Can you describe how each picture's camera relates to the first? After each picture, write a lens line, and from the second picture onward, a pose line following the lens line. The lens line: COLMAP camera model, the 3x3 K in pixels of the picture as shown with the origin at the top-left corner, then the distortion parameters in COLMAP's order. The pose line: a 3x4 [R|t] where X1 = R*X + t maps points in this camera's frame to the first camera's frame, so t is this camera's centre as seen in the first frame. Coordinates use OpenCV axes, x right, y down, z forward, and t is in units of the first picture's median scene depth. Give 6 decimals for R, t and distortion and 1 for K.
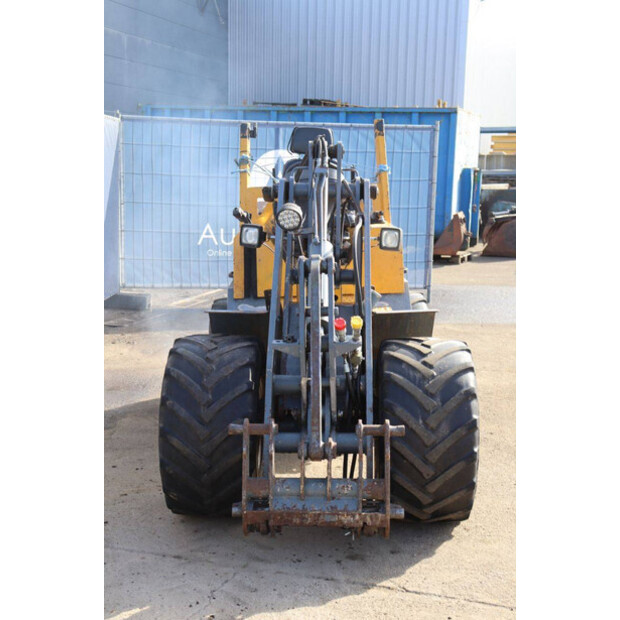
lens RADIAL K [[949.5, 0, 310.9], [0, 949.5, 310.0], [0, 0, 1]] dist [0.097820, 0.000000]
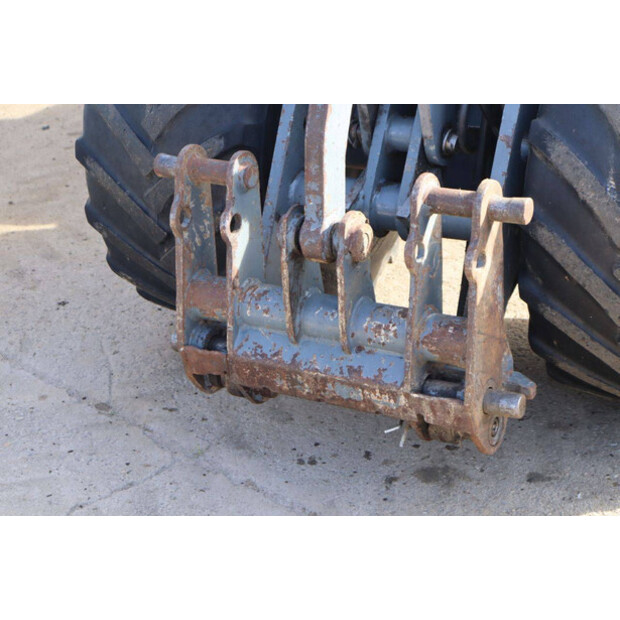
lens RADIAL K [[1436.9, 0, 311.6], [0, 1436.9, 310.2], [0, 0, 1]] dist [0.429333, 0.000000]
pose [[0.884024, 0.136830, -0.446966, 0.279481], [0.008211, 0.951505, 0.307524, -0.017390], [0.467369, -0.275529, 0.840030, 0.432997]]
